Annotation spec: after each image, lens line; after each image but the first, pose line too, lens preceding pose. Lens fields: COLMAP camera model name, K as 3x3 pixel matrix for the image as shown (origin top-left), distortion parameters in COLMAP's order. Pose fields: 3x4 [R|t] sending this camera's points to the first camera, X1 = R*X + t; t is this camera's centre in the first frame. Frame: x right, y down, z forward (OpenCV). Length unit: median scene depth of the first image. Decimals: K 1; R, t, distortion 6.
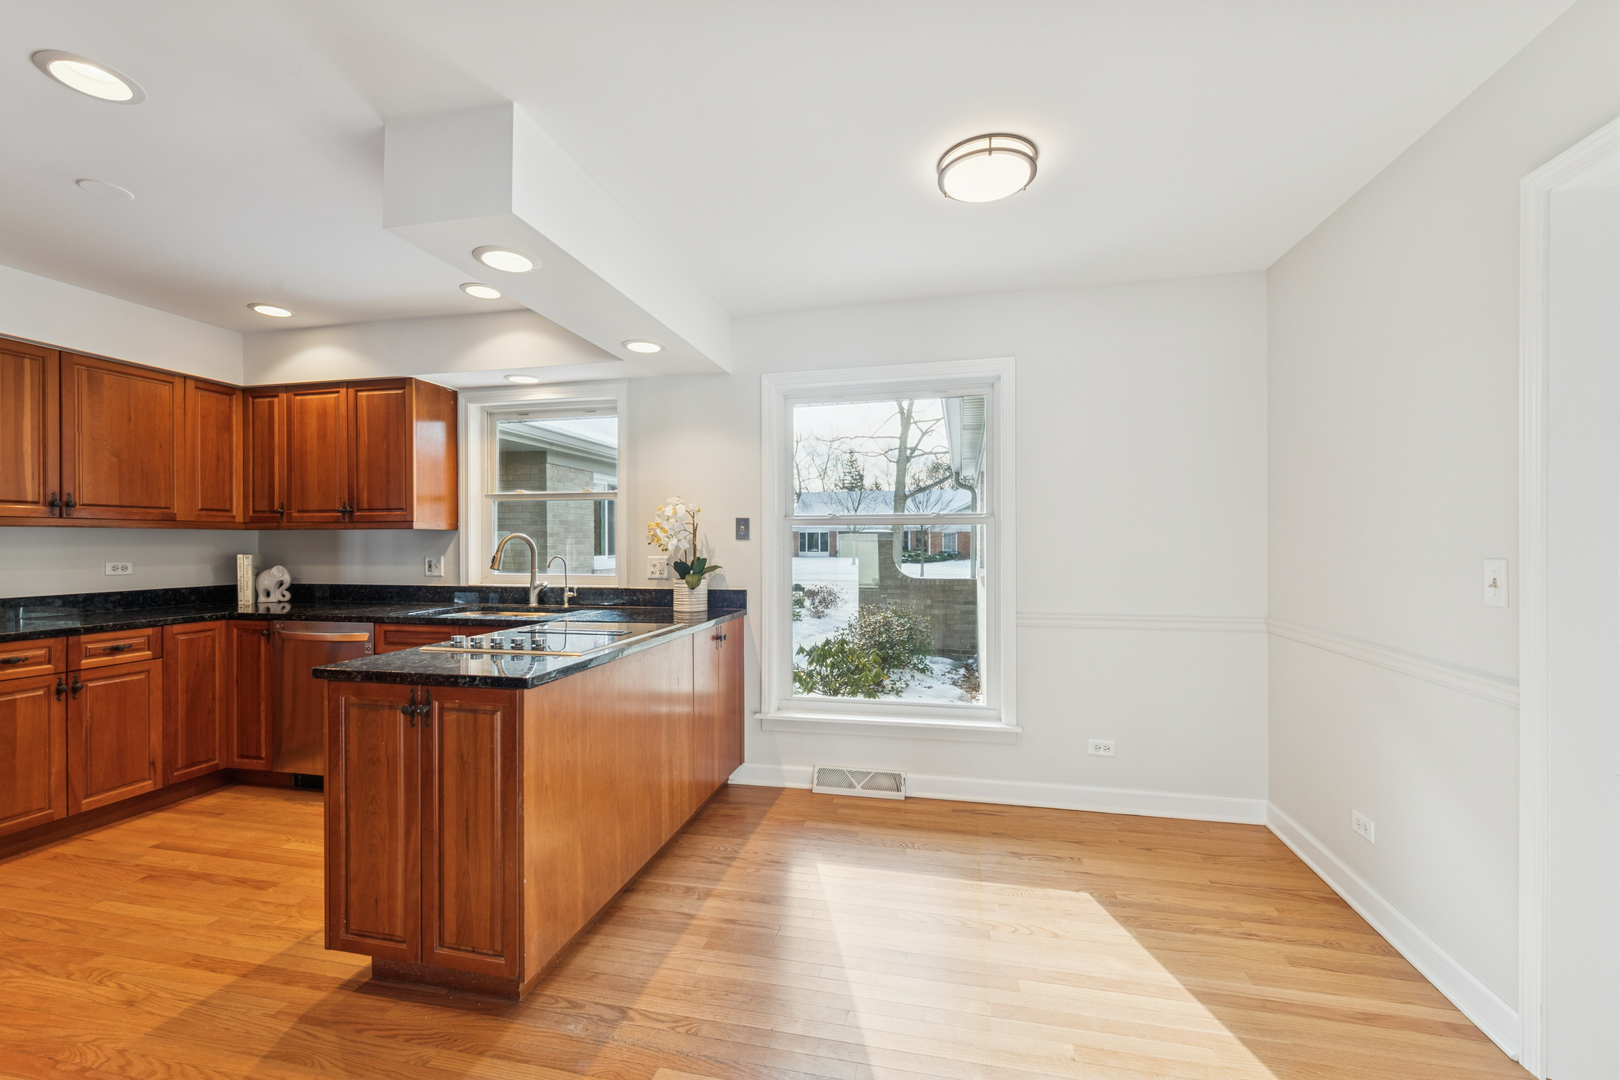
lens RADIAL K [[663.5, 0, 821.7], [0, 663.5, 544.2], [0, 0, 1]] dist [0.012306, -0.003898]
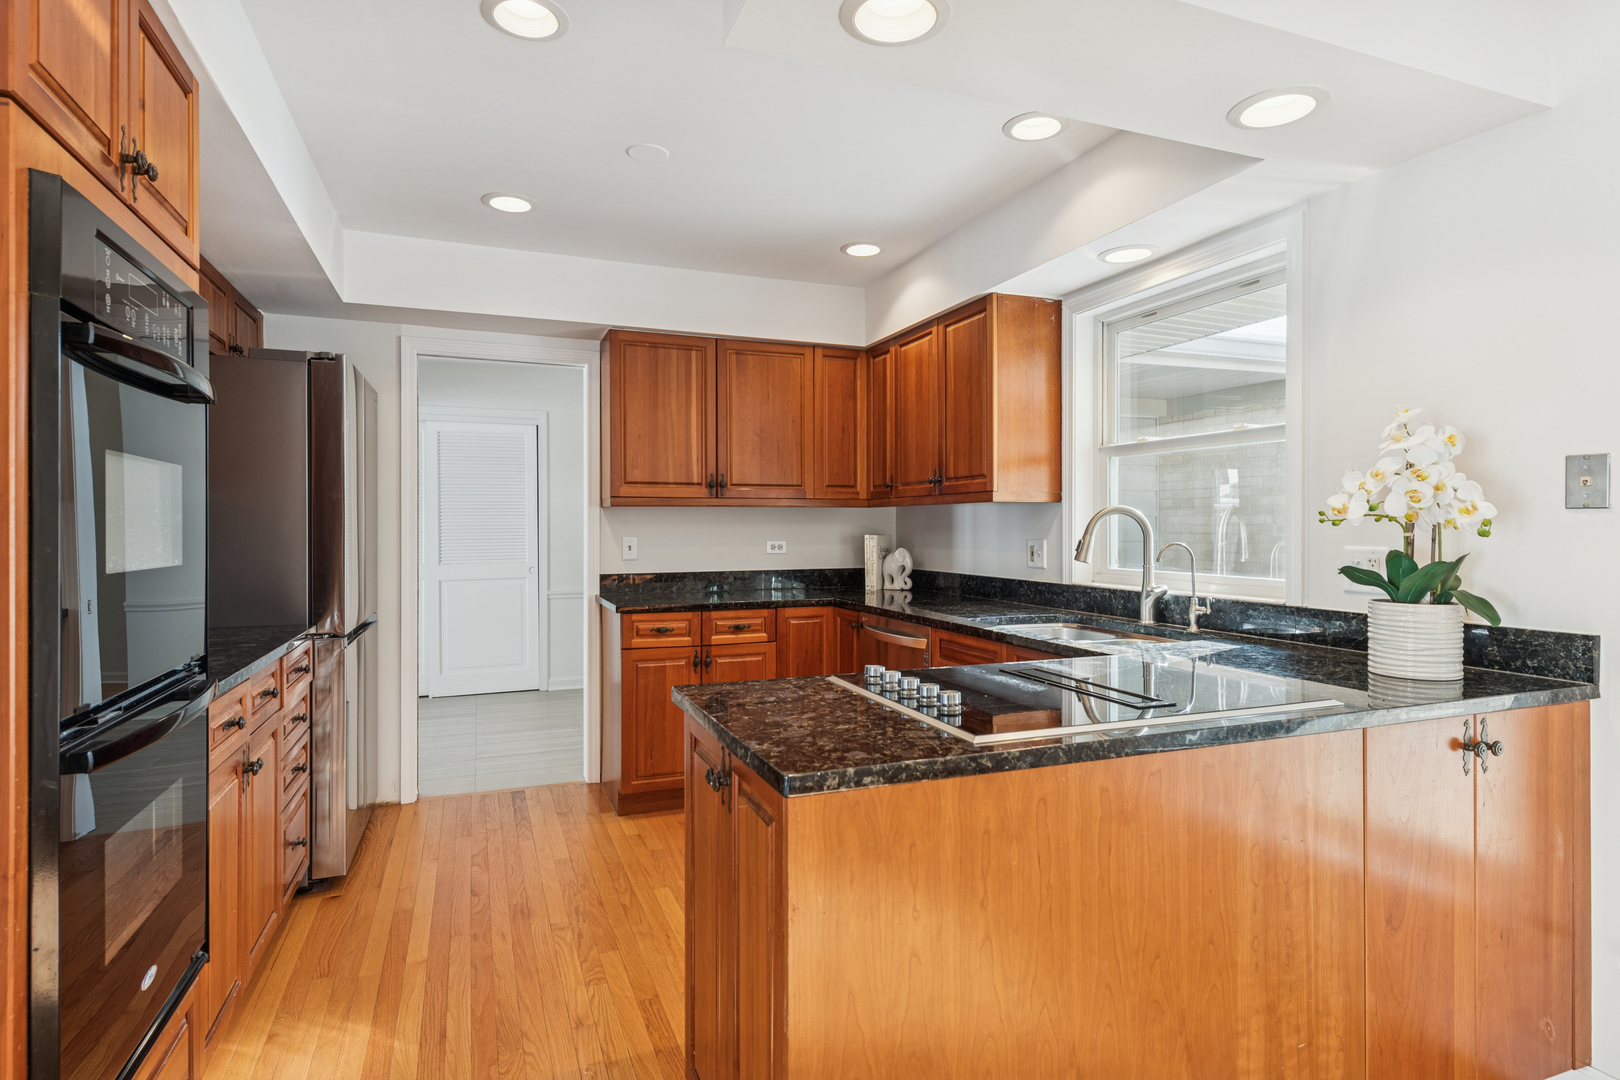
lens RADIAL K [[857.4, 0, 818.7], [0, 857.4, 536.6], [0, 0, 1]] dist [0.023474, -0.004672]
pose [[0.554822, 0.011582, -0.831889, 0.060631], [-0.001109, 0.999912, 0.013182, 0.002779], [0.831969, -0.006391, 0.554786, 0.320938]]
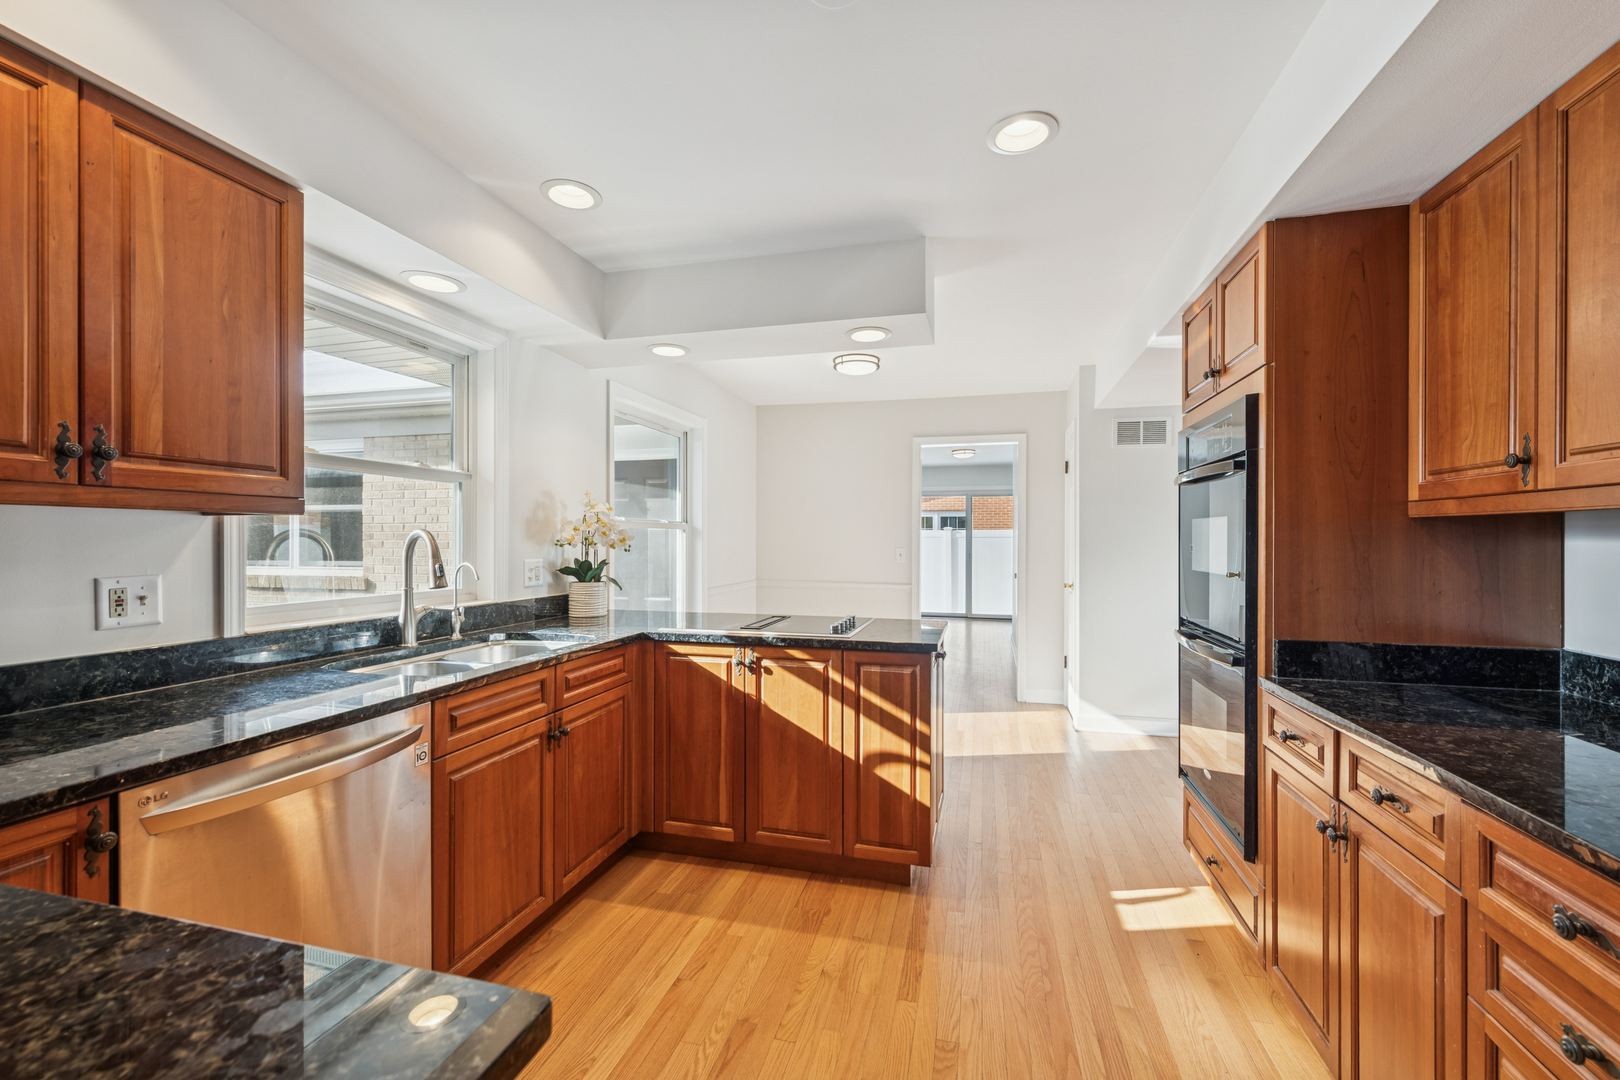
lens RADIAL K [[627.2, 0, 822.2], [0, 627.2, 538.7], [0, 0, 1]] dist [0.016972, -0.000137]
pose [[0.061261, 0.002932, 0.998117, -1.034210], [-0.003069, 0.999992, -0.002749, -0.006227], [-0.998117, -0.002895, 0.061270, 0.606456]]
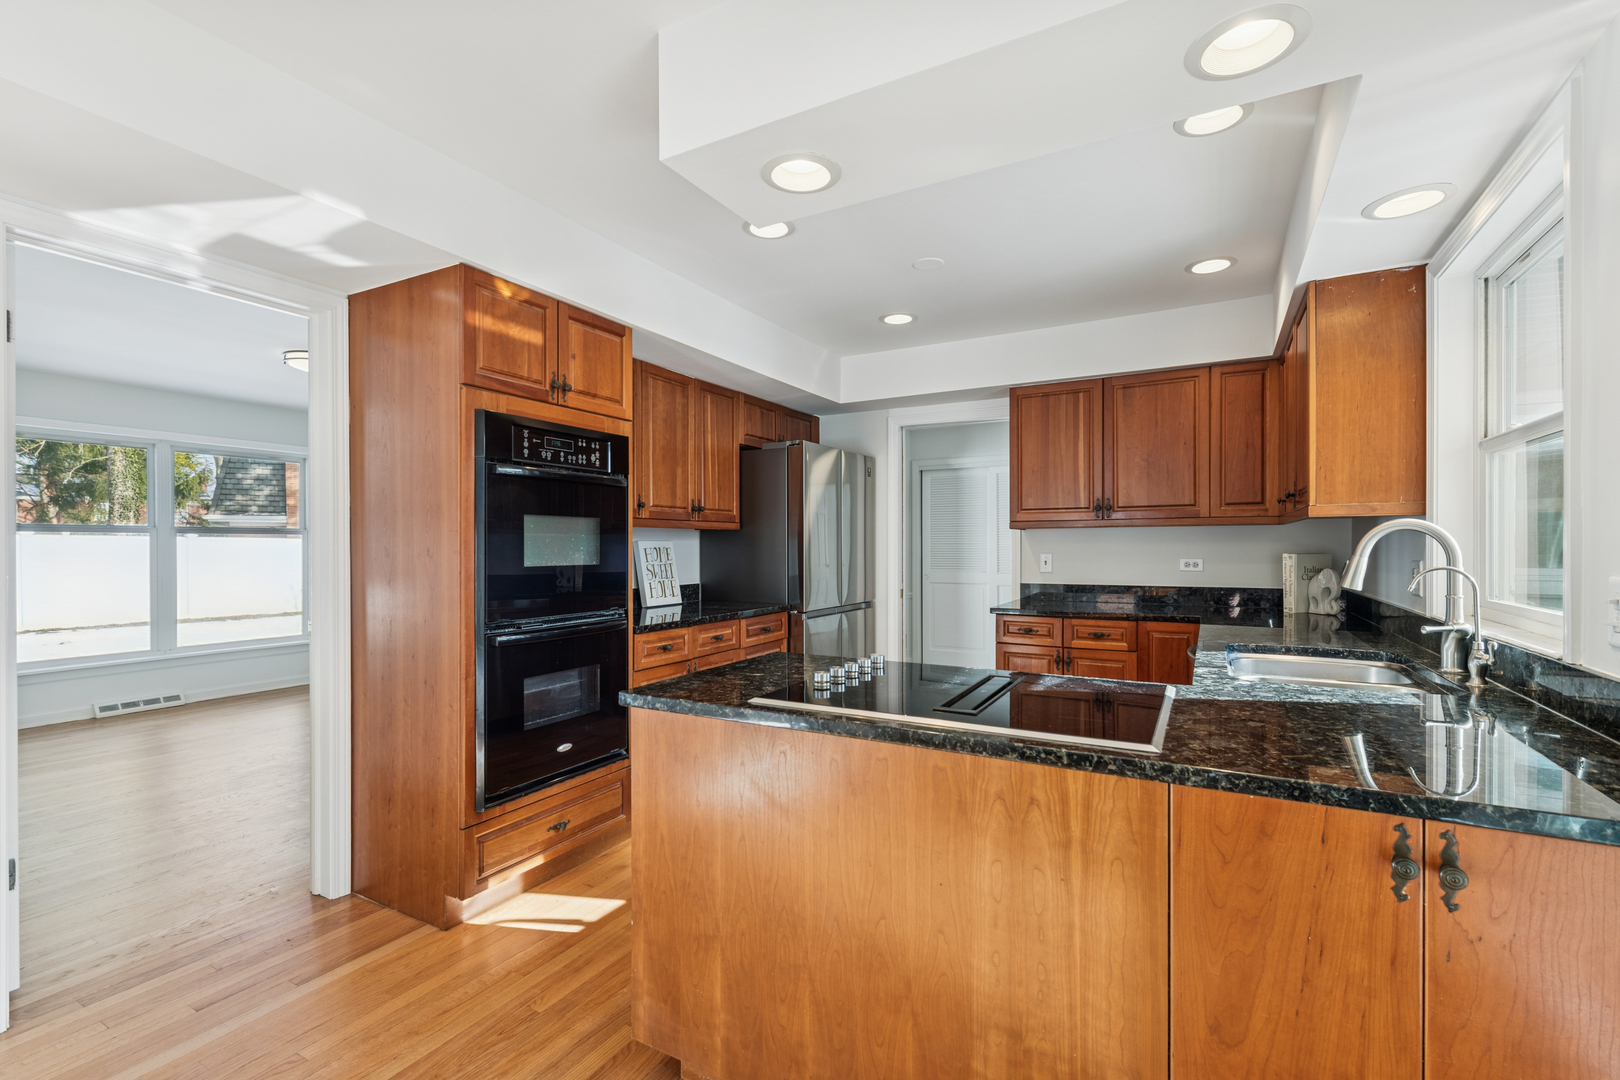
lens RADIAL K [[729.5, 0, 834.9], [0, 729.5, 552.5], [0, 0, 1]] dist [0.009228, 0.000707]
pose [[-0.287719, 0.011985, -0.957640, 0.197560], [0.001972, 0.999927, 0.011922, 0.001806], [0.957713, 0.001541, -0.287721, 0.762347]]
